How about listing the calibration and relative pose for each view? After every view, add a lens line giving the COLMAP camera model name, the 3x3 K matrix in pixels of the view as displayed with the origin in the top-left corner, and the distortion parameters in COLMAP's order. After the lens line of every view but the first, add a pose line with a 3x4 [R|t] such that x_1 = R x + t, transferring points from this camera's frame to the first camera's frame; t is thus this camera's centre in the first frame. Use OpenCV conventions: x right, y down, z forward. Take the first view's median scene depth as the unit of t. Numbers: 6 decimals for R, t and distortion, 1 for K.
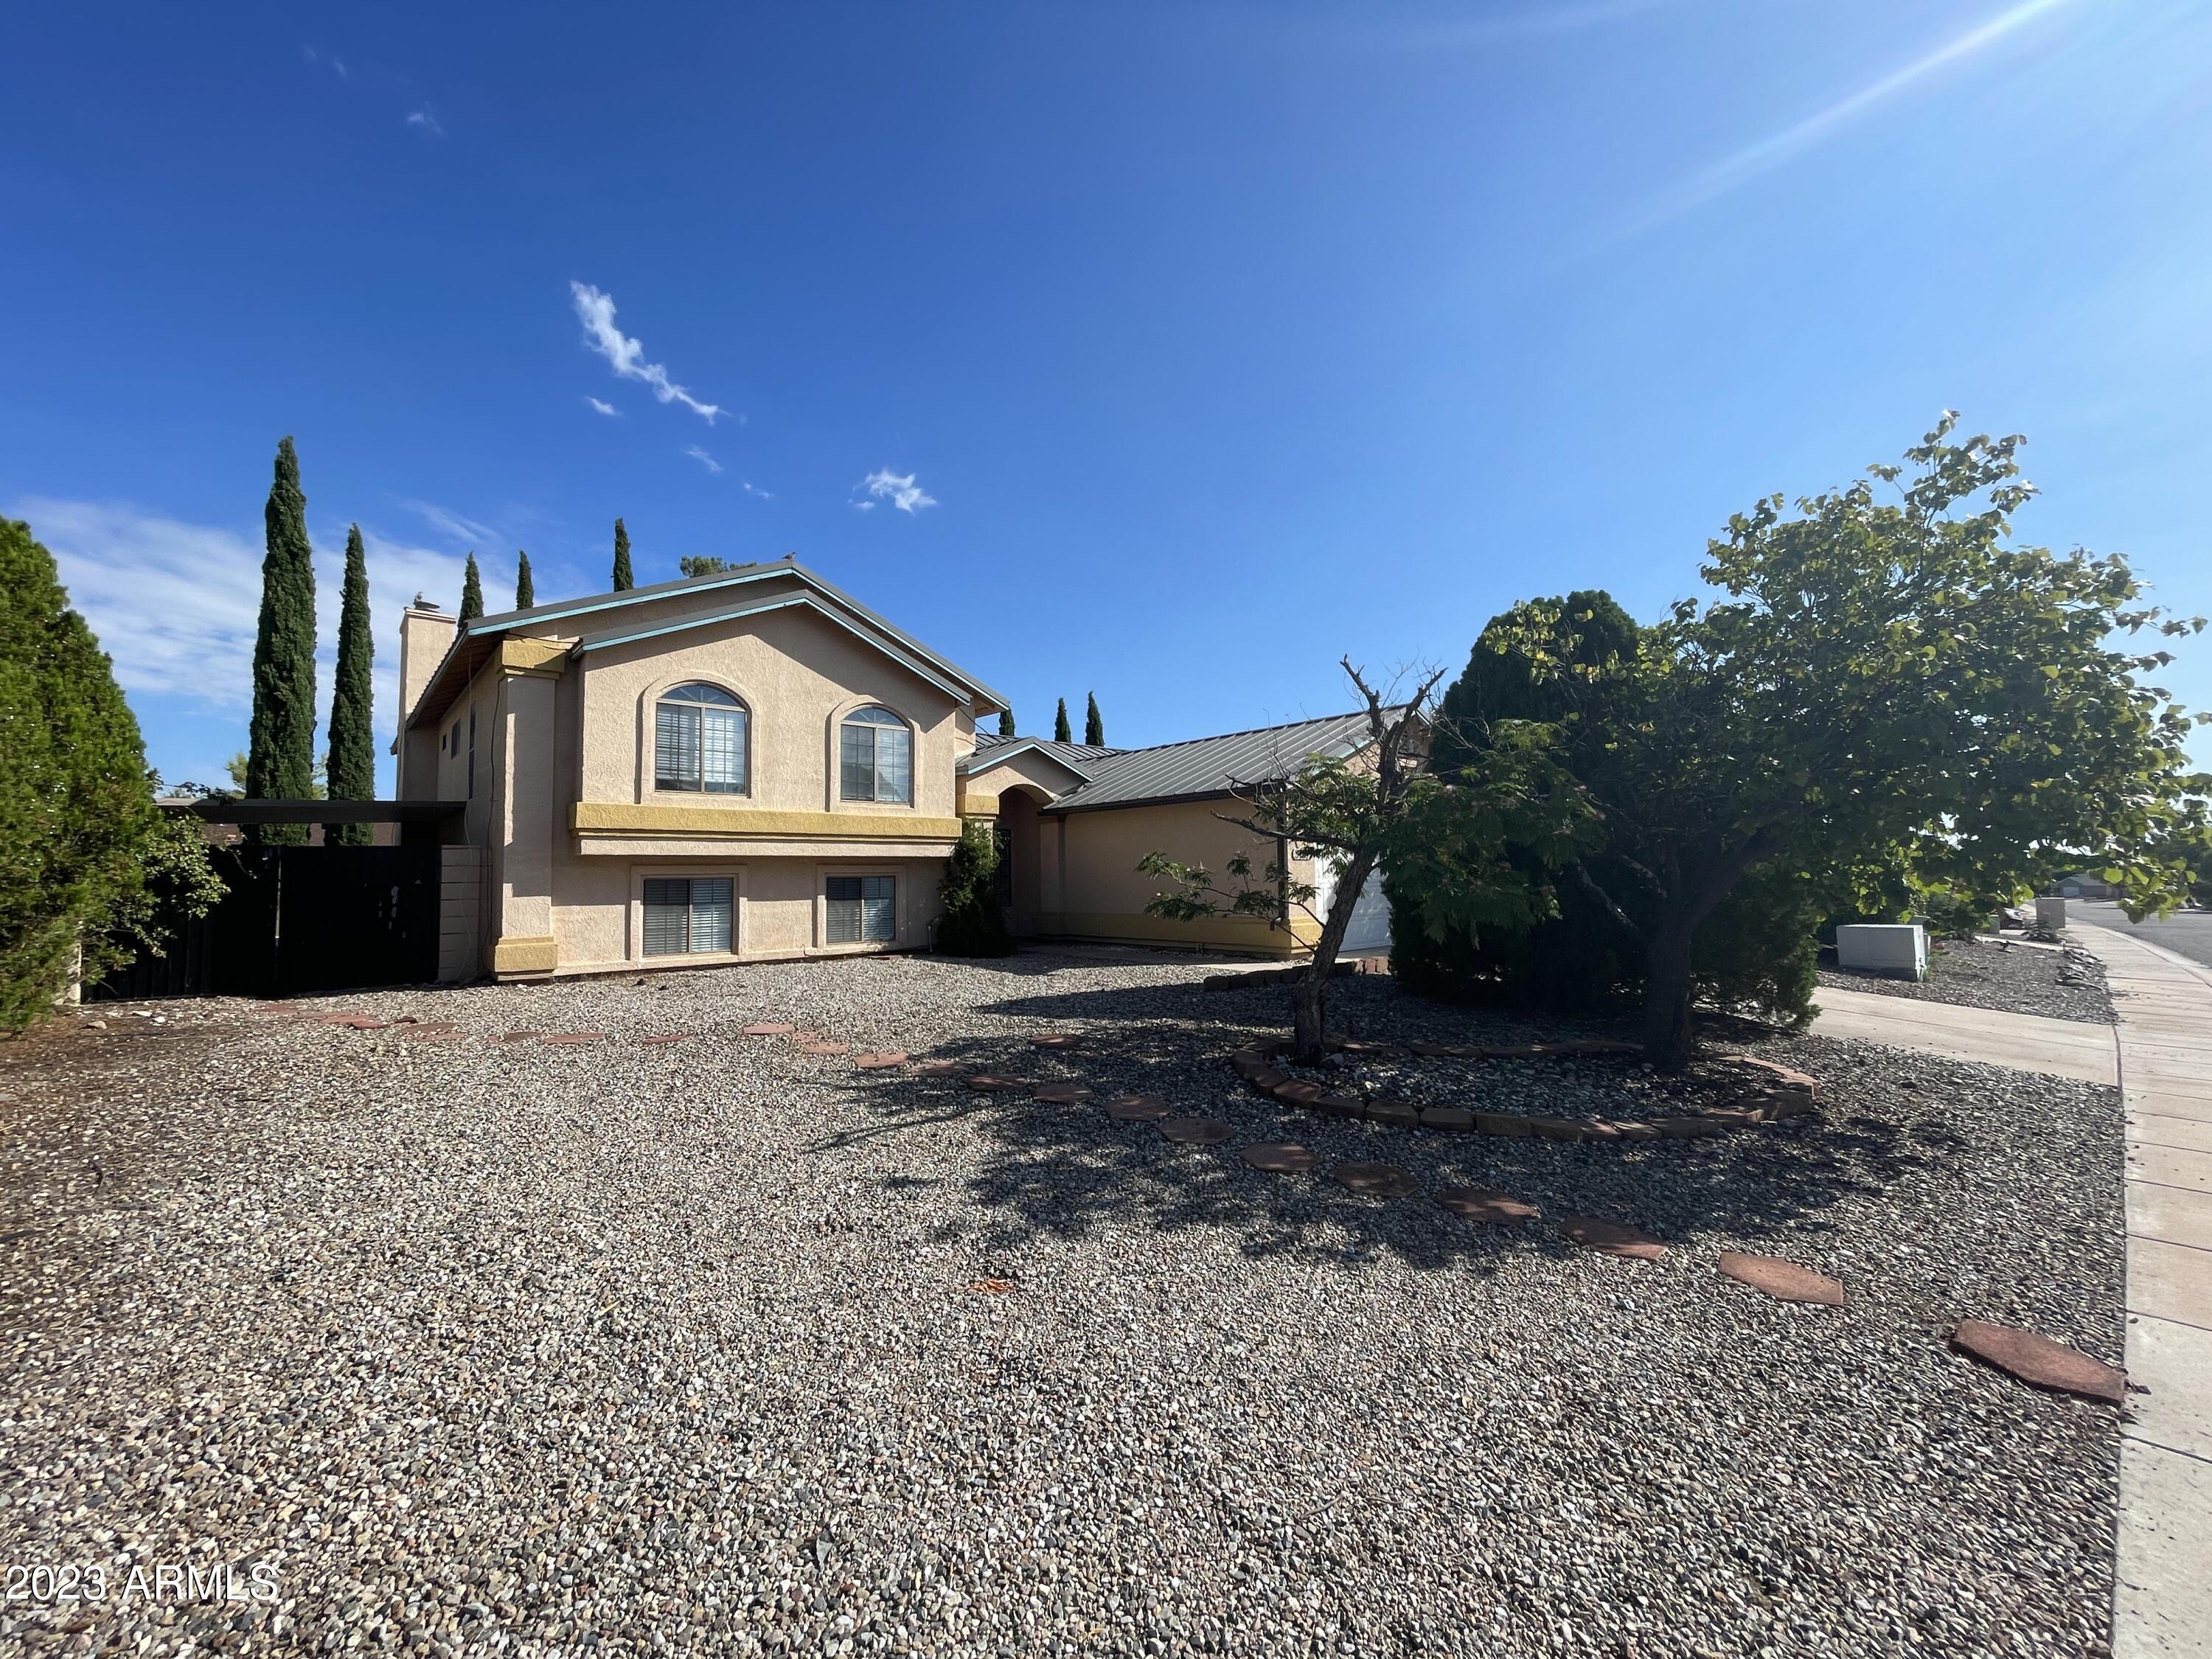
lens RADIAL K [[893.2, 0, 1106.8], [0, 893.2, 831.6], [0, 0, 1]] dist [0.004038, 0.000005]
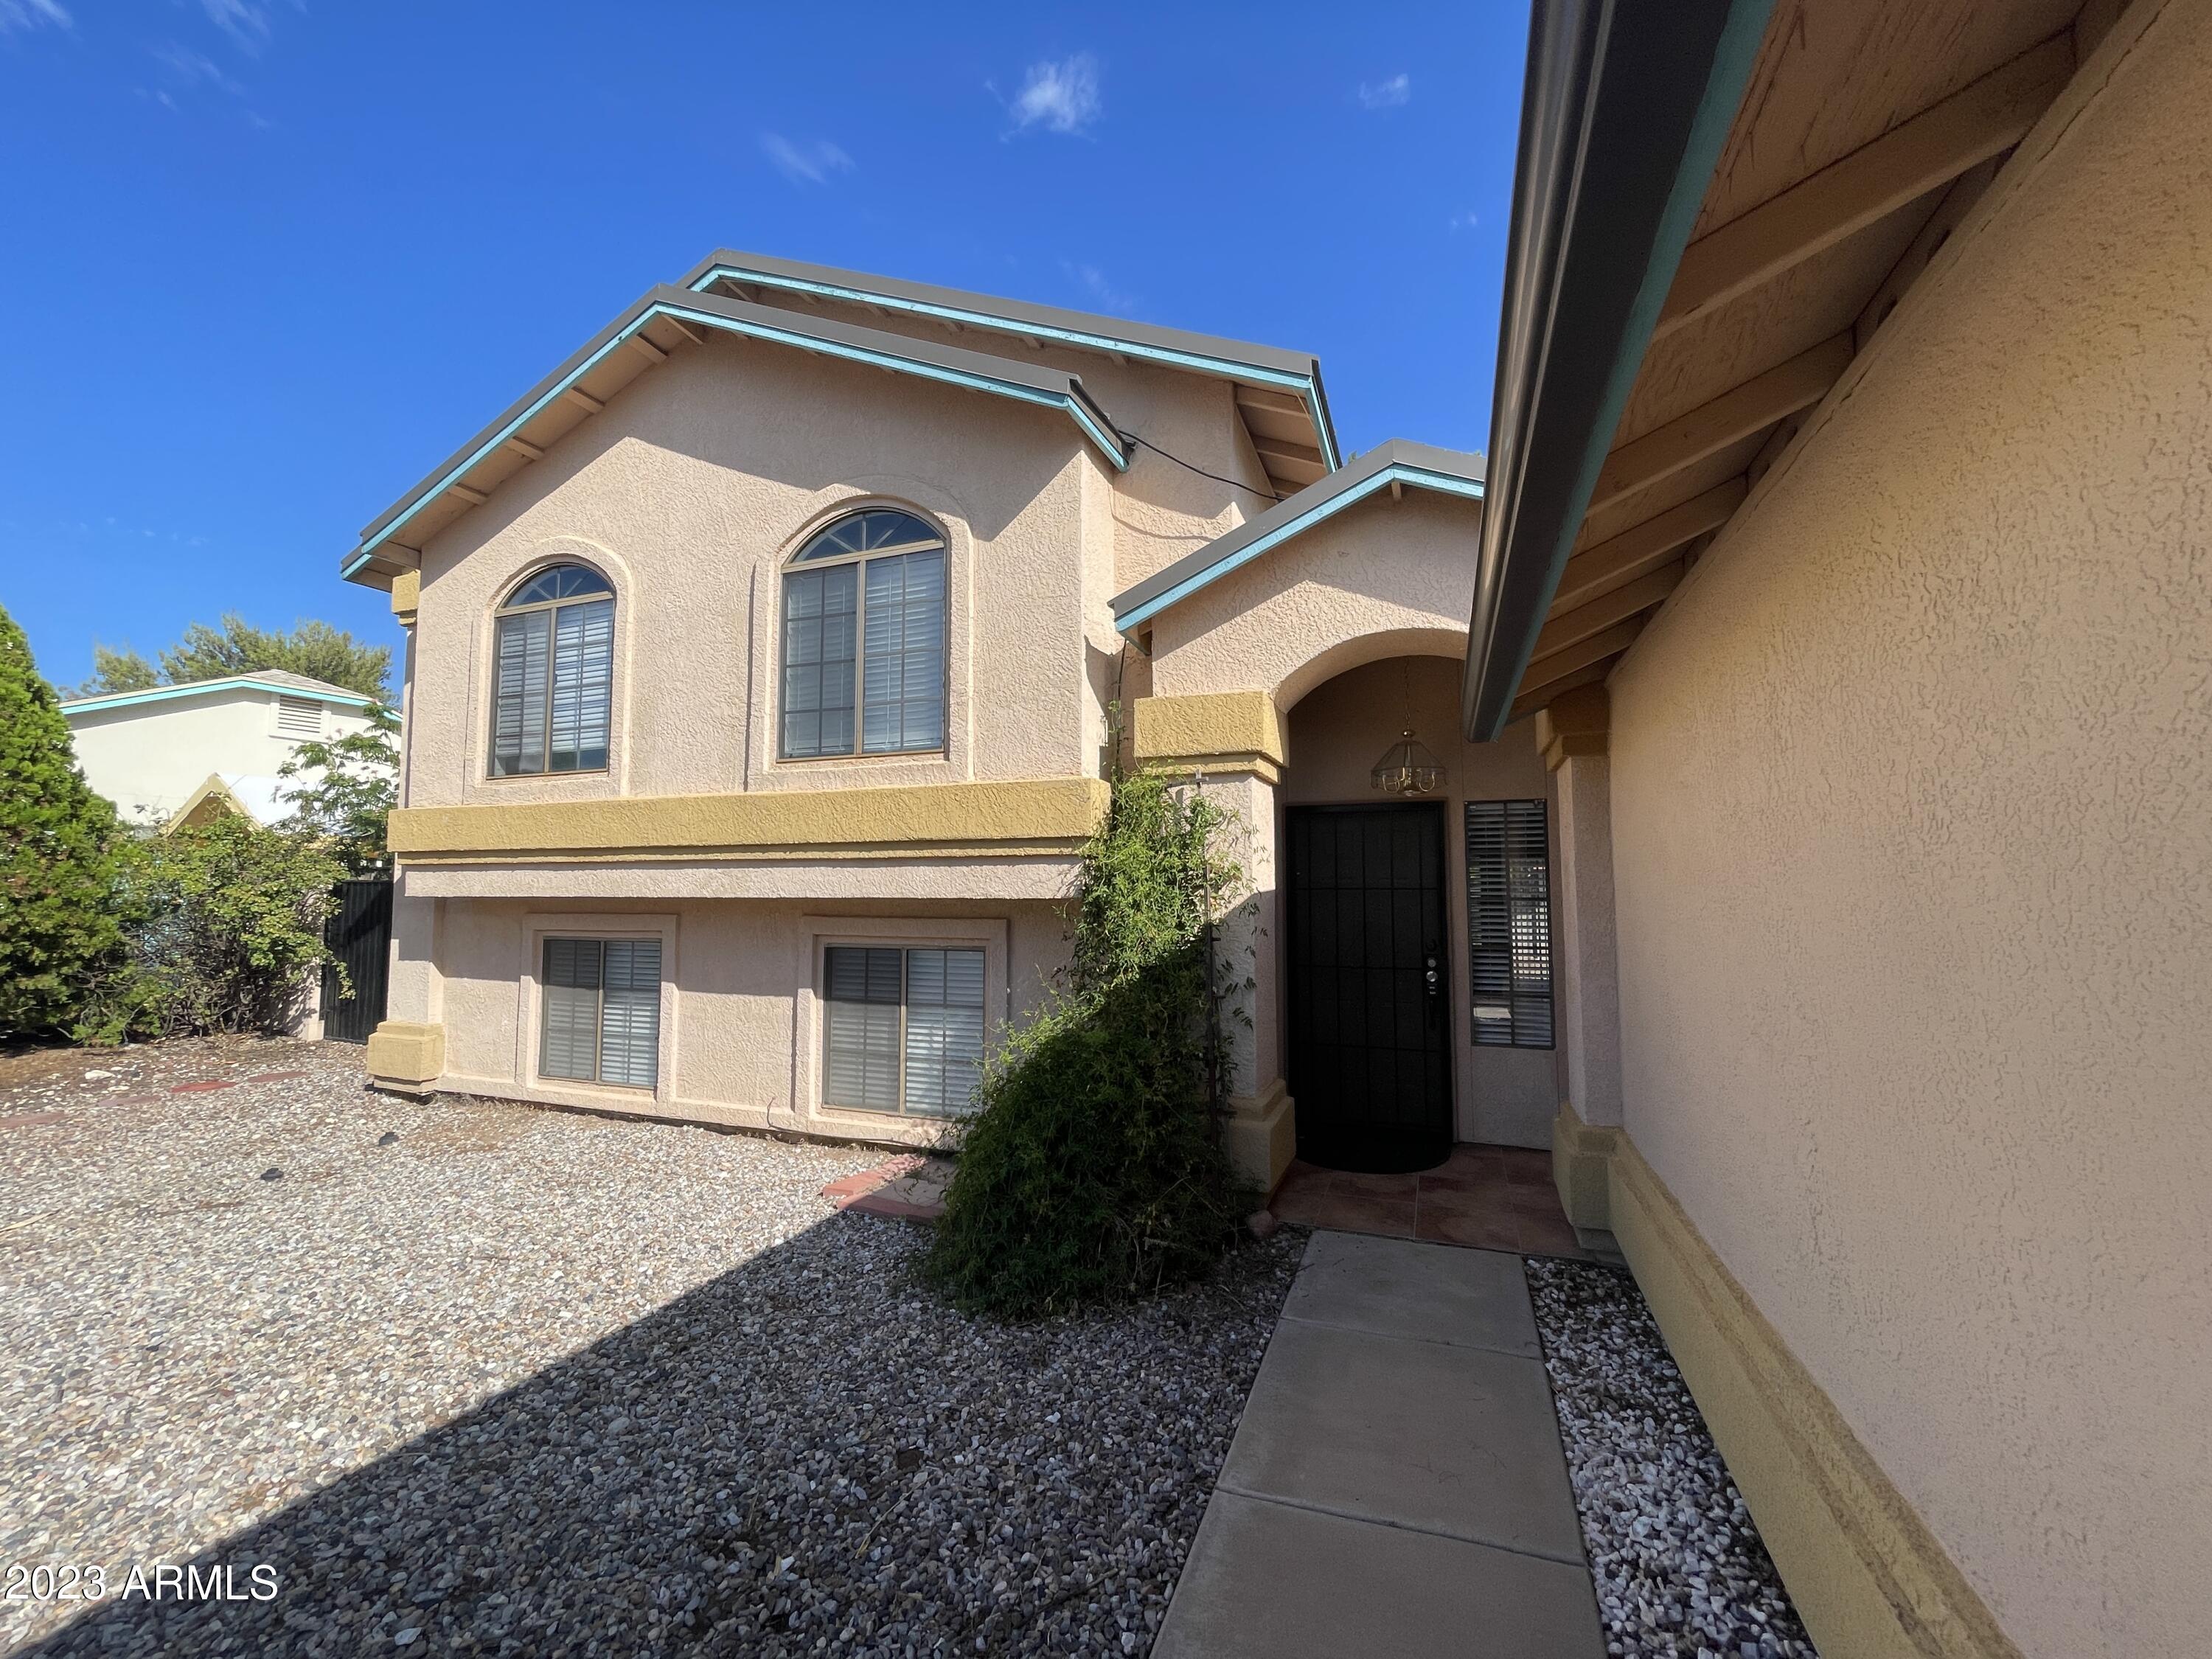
lens RADIAL K [[893.2, 0, 1092.4], [0, 893.2, 840.7], [0, 0, 1]] dist [0.004038, 0.000005]
pose [[0.455872, -0.038929, -0.889194, 0.134229], [0.037349, 0.999000, -0.024588, 0.017808], [0.889261, -0.022001, 0.456870, 0.999323]]
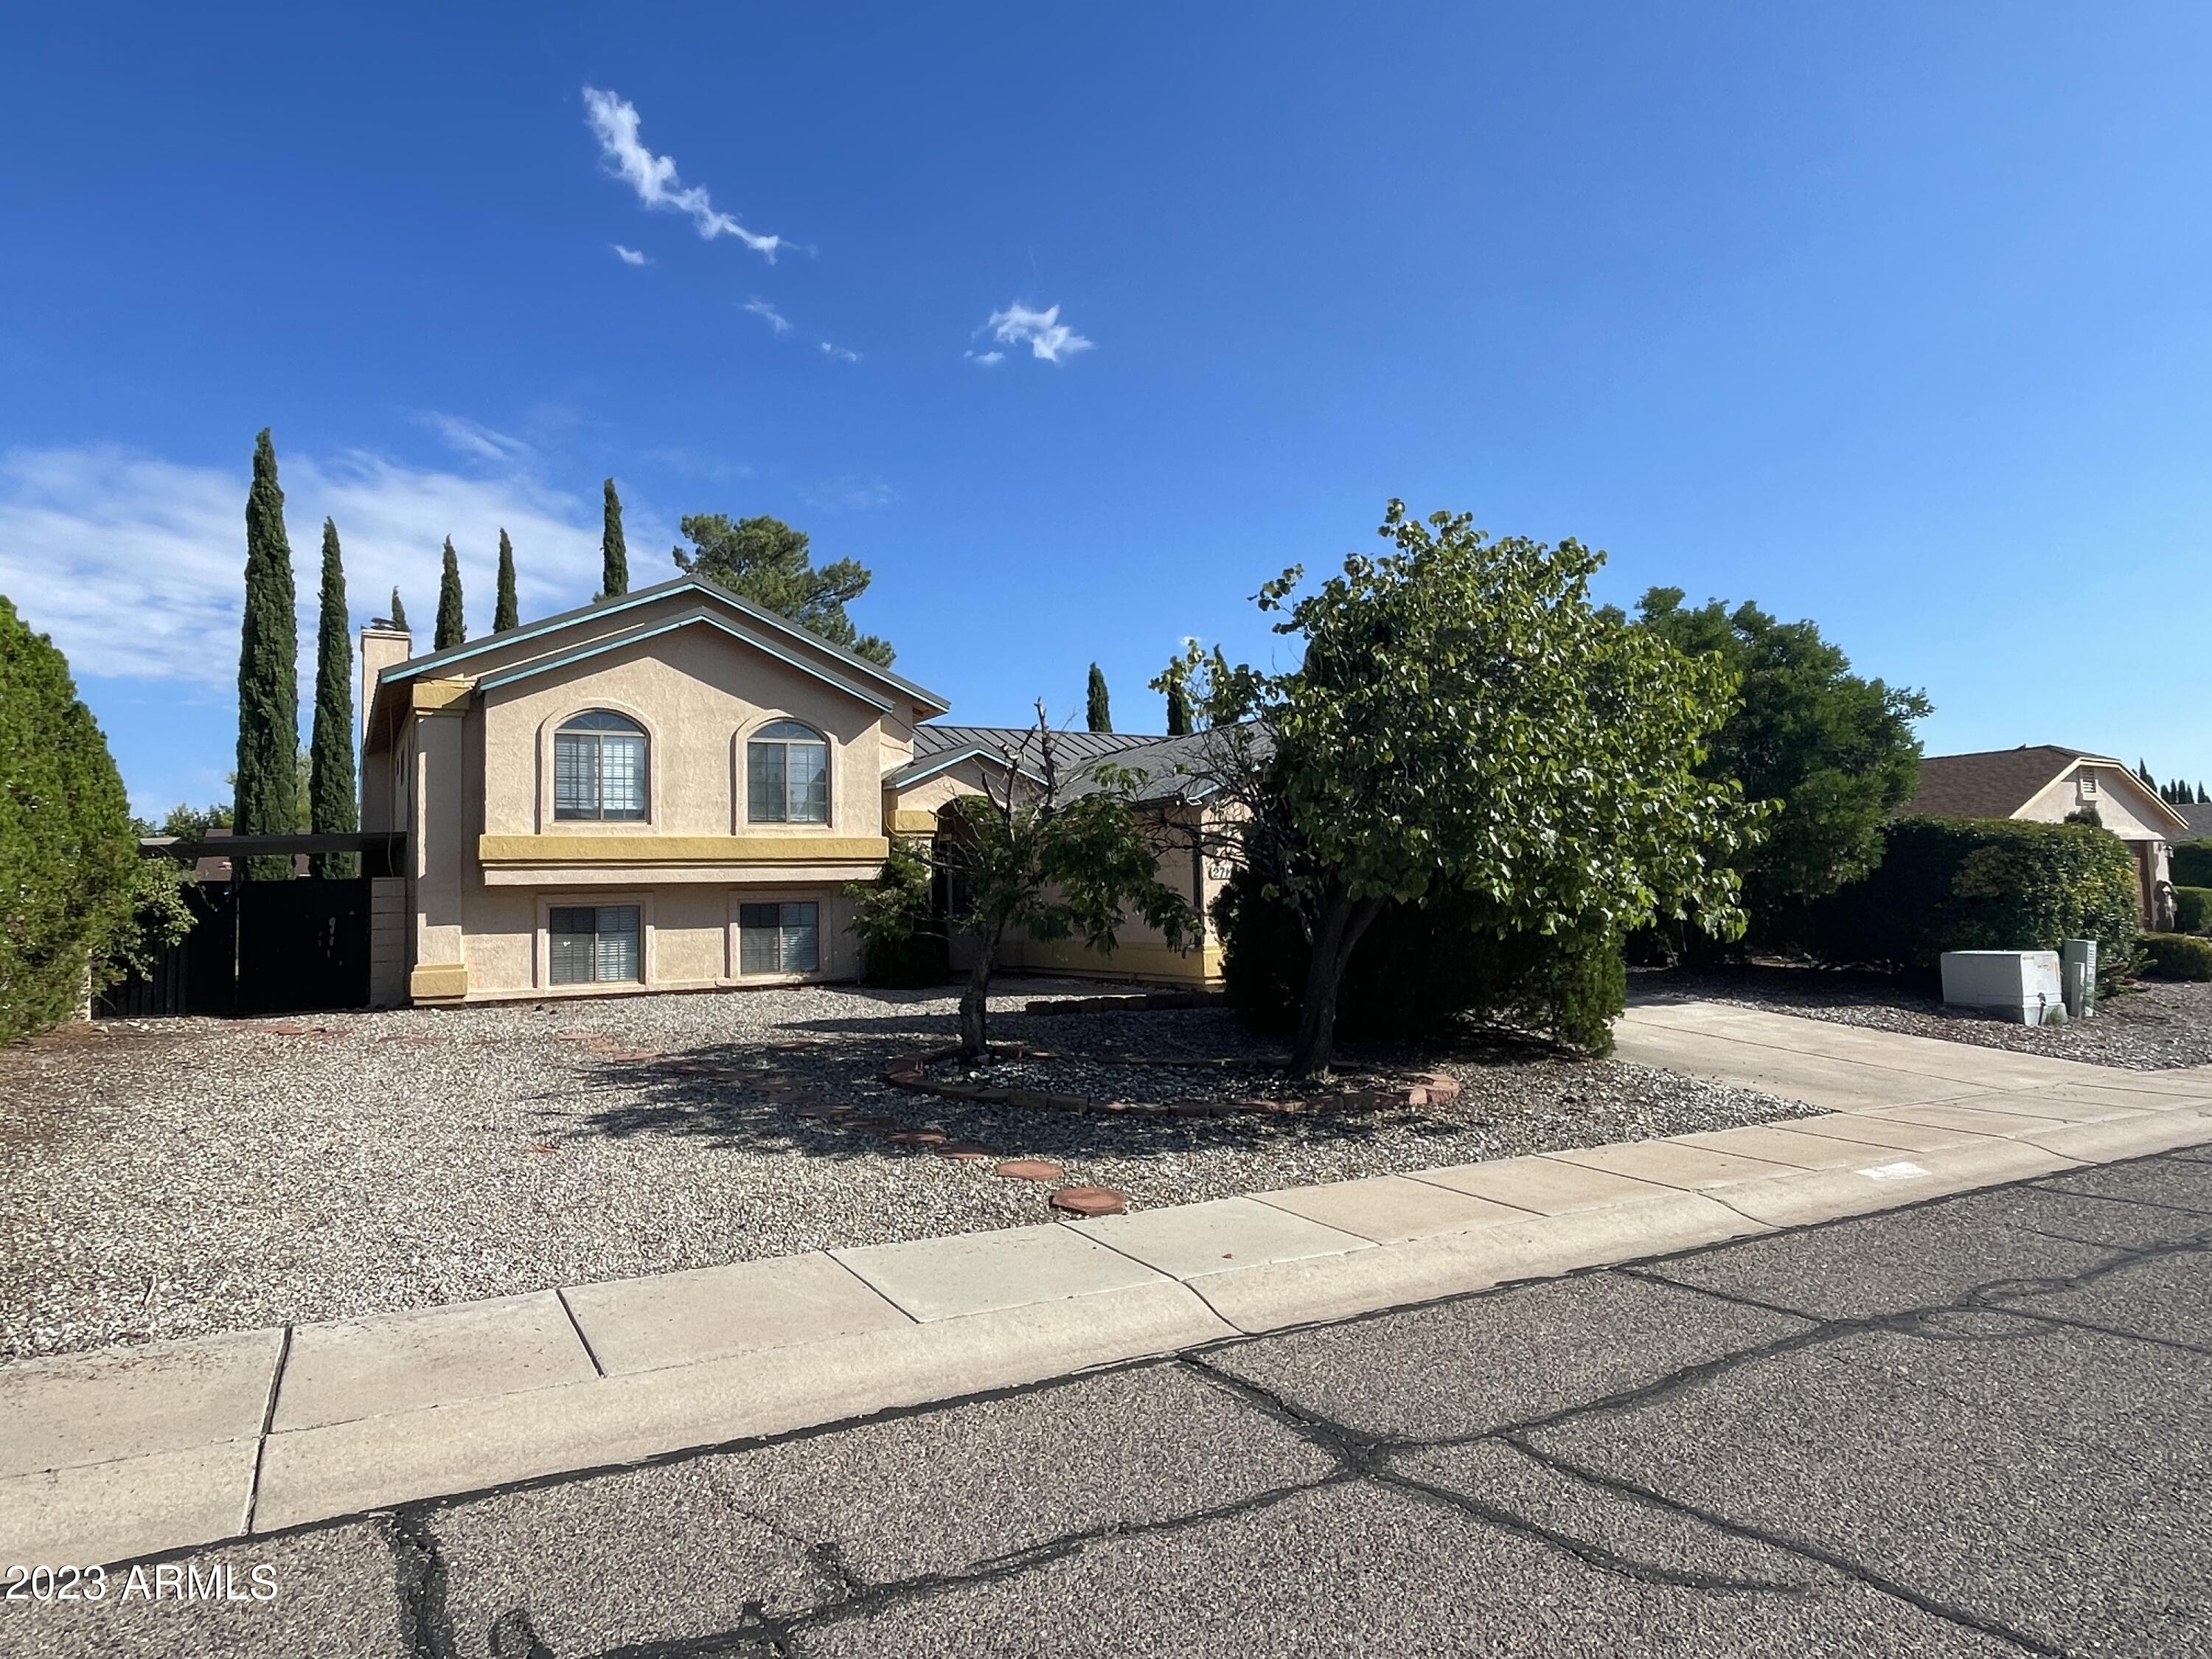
lens RADIAL K [[1348.6, 0, 1101.0], [0, 1348.6, 828.0], [0, 0, 1]] dist [0.014042, -0.000597]
pose [[0.977563, -0.022064, -0.209485, 0.391351], [0.021892, 0.999755, -0.003139, -0.017776], [0.209503, -0.001517, 0.977807, -0.342710]]
